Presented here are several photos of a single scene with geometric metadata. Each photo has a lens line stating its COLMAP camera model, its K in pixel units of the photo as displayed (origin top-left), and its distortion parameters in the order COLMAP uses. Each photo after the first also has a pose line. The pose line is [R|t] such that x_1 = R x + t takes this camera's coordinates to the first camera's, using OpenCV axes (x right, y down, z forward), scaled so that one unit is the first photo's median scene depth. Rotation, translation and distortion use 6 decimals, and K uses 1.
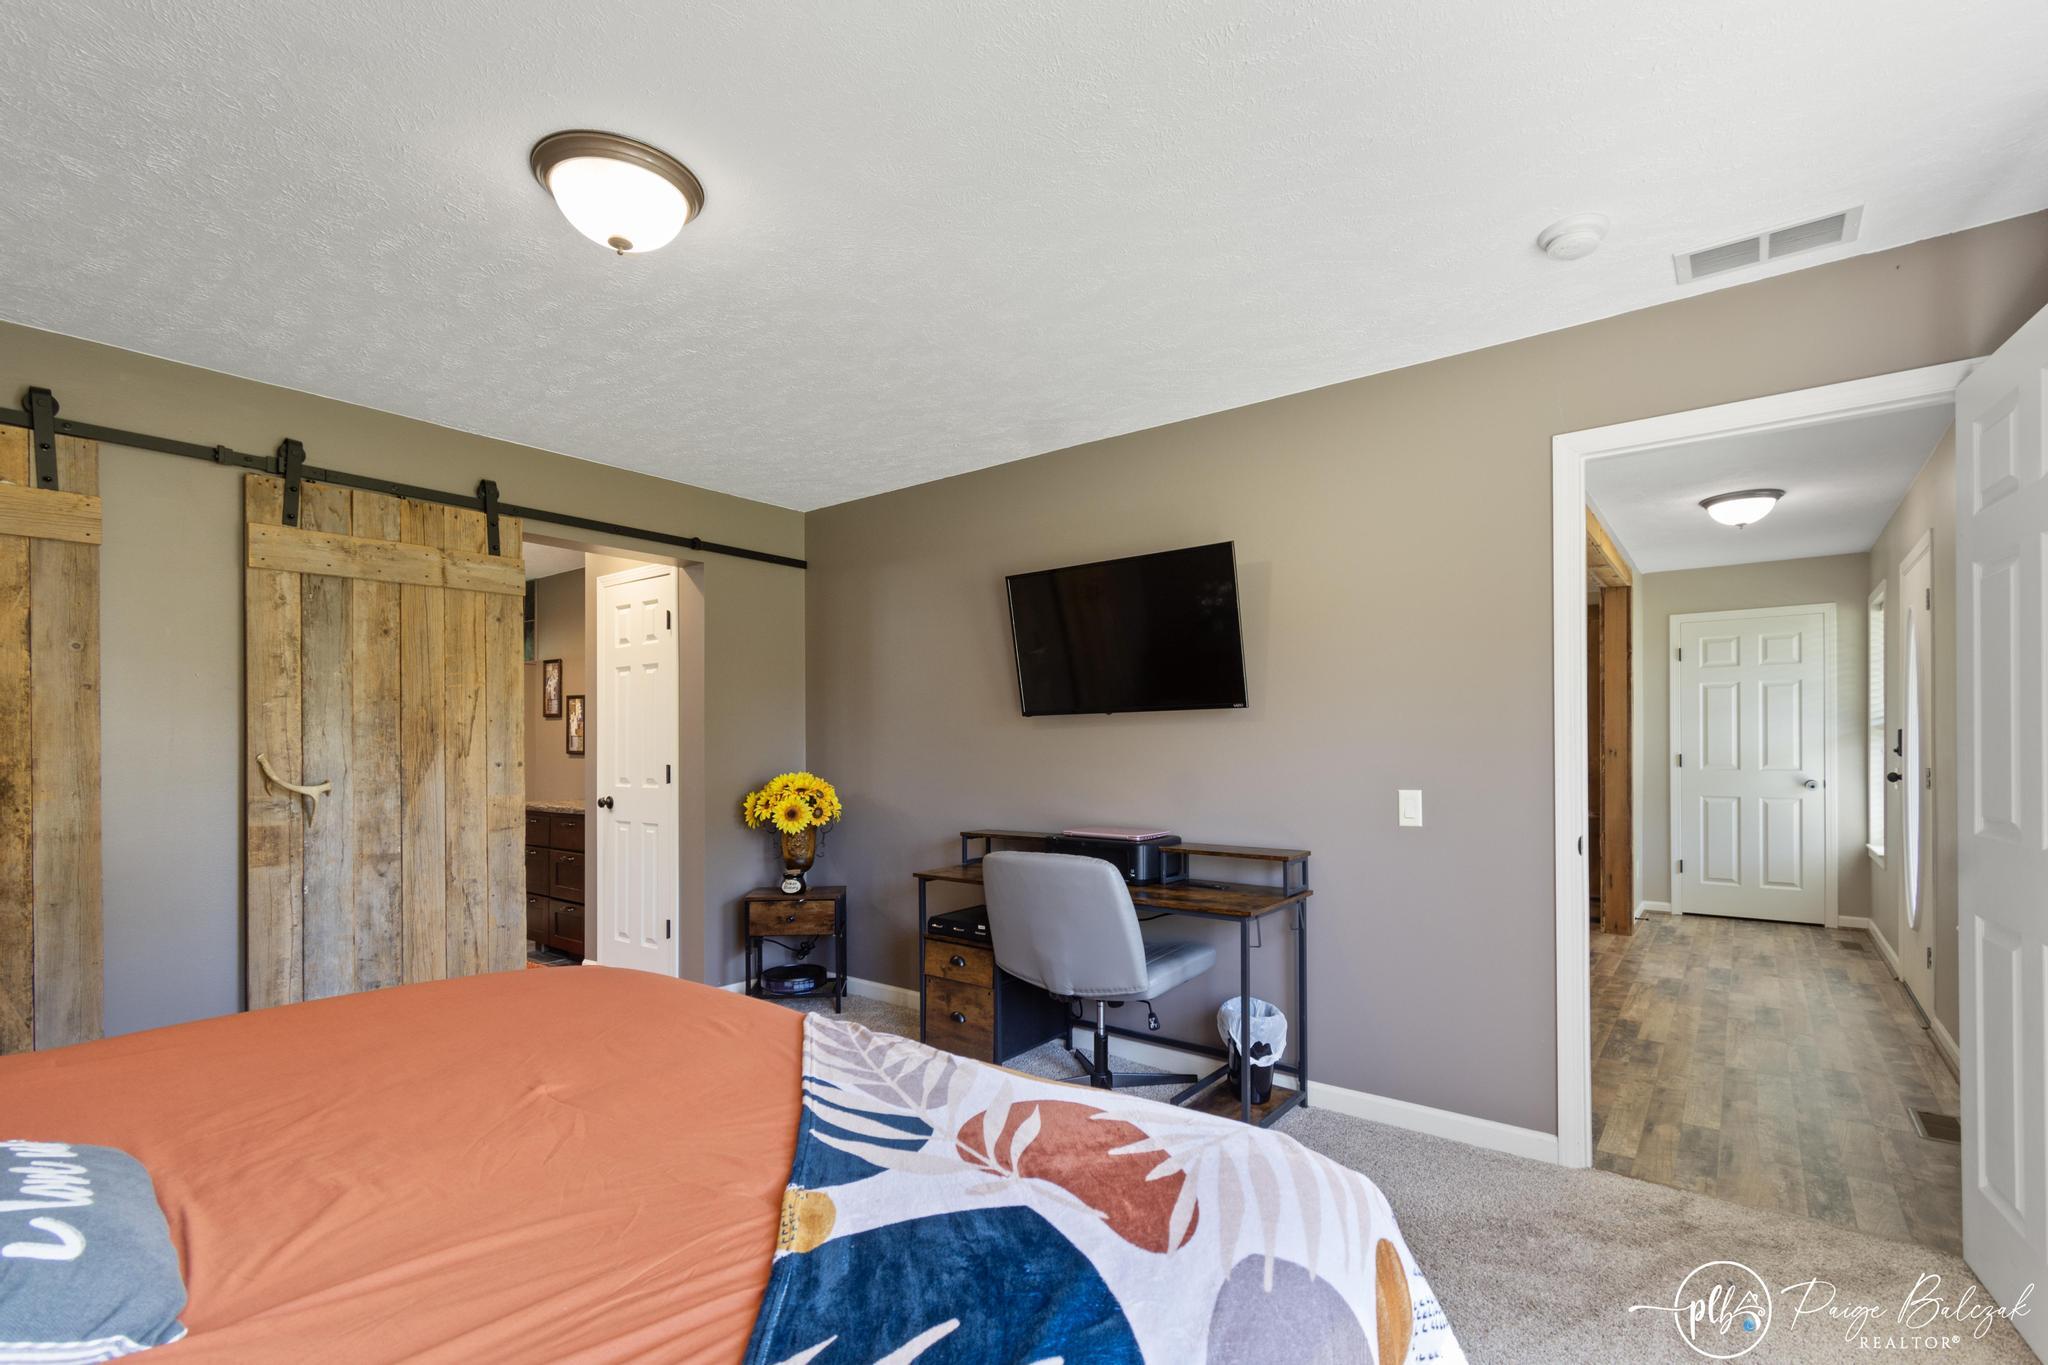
lens RADIAL K [[940.7, 0, 1037.9], [0, 940.7, 738.6], [0, 0, 1]] dist [0.001646, 0.000225]
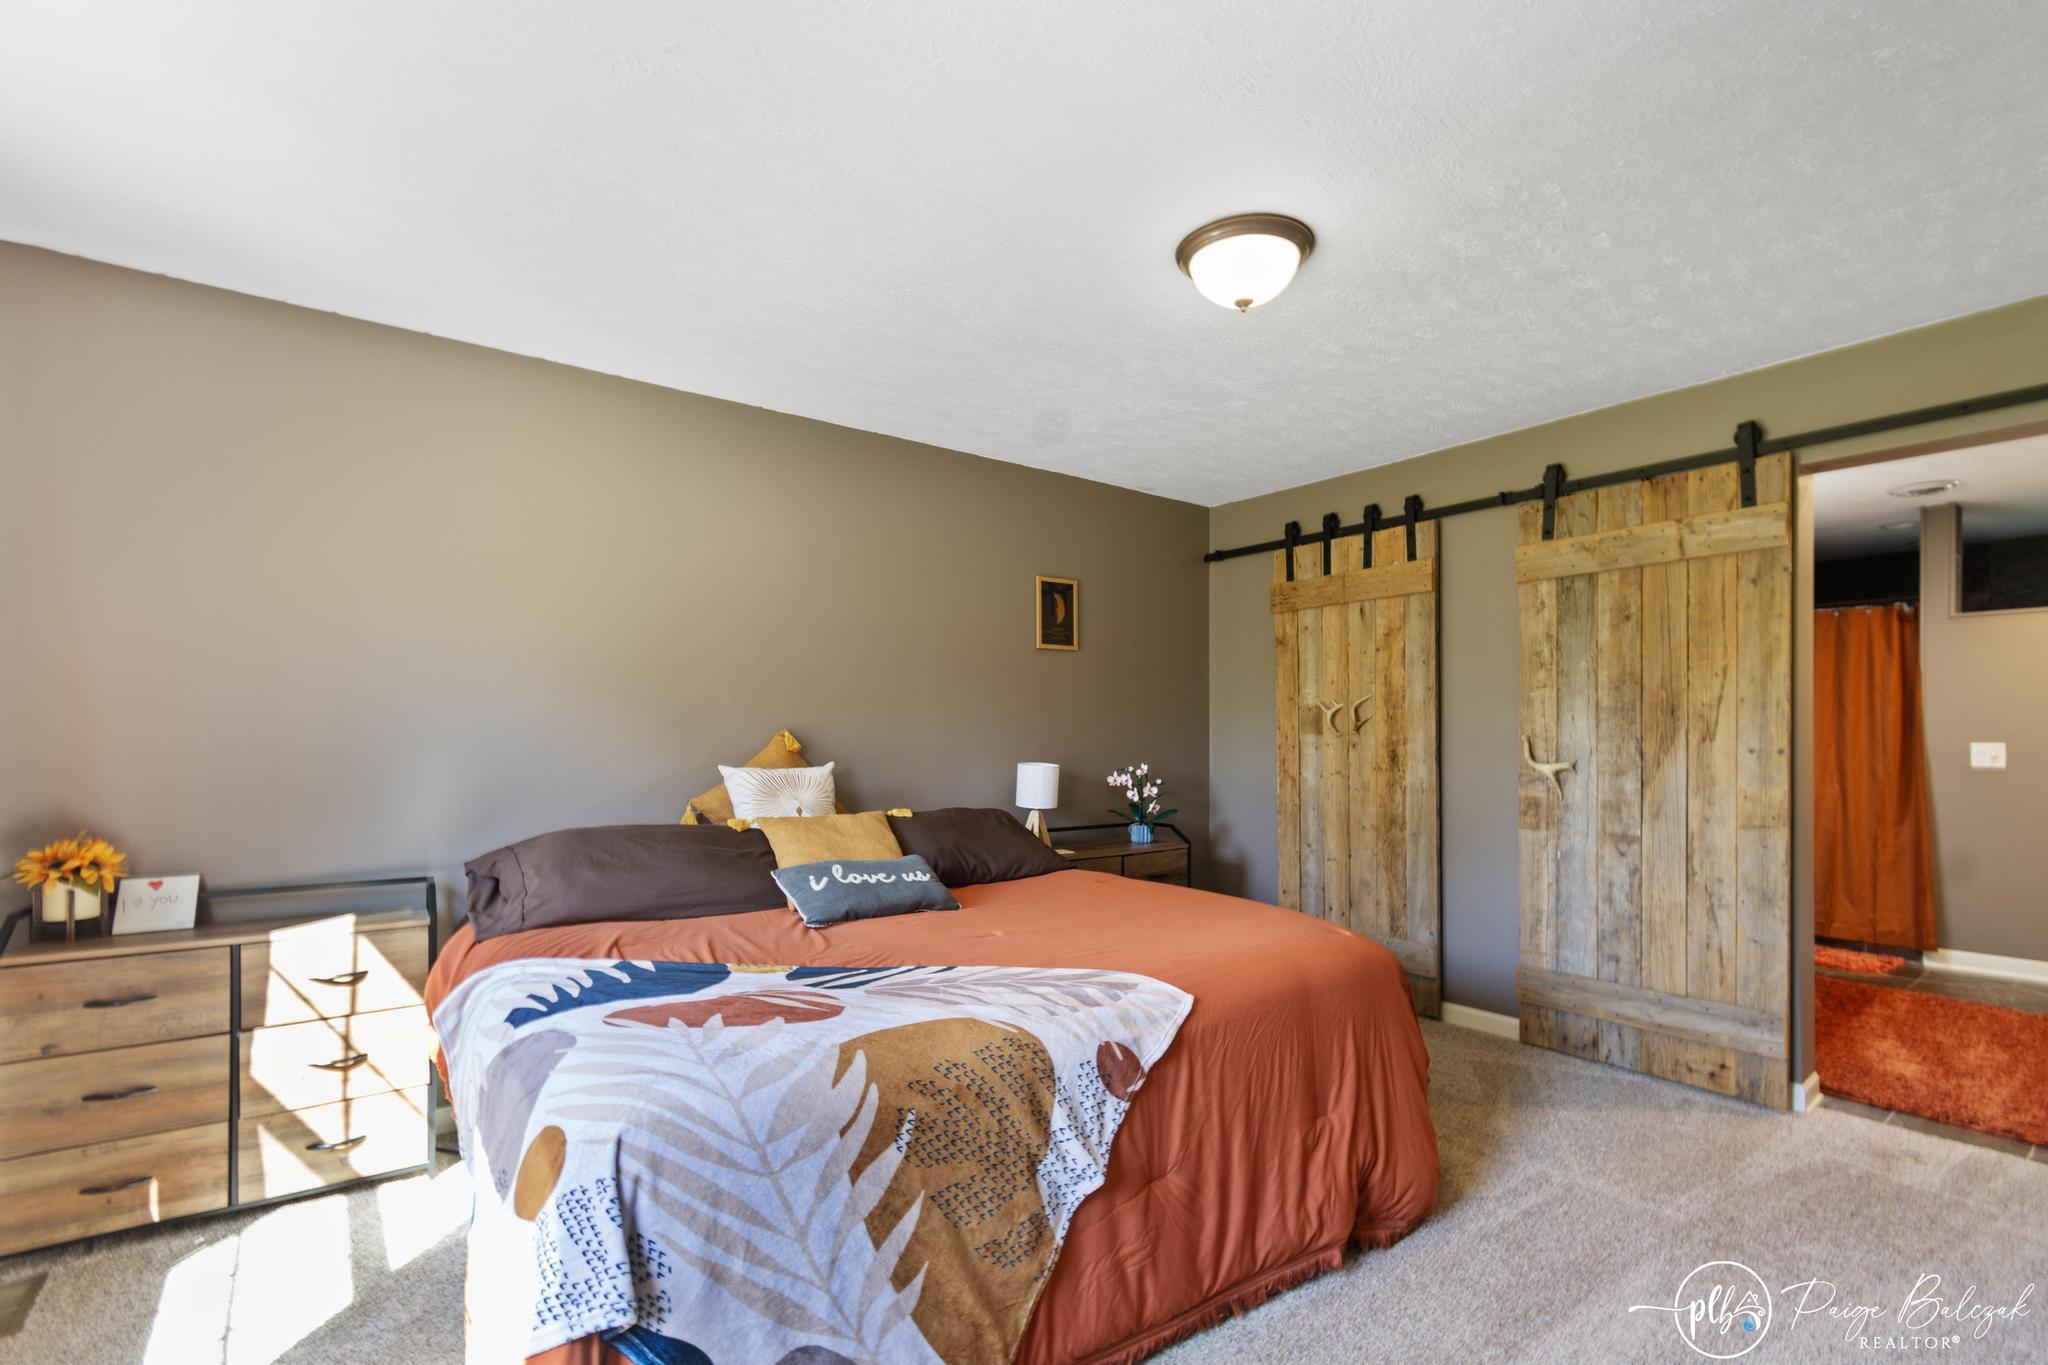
lens RADIAL K [[940.7, 0, 1022.6], [0, 940.7, 721.9], [0, 0, 1]] dist [0.001646, 0.000225]
pose [[-0.278545, -0.006072, -0.960404, 0.479322], [0.007812, 0.999933, -0.008588, 0.003585], [0.960391, -0.009895, -0.278479, 0.665873]]
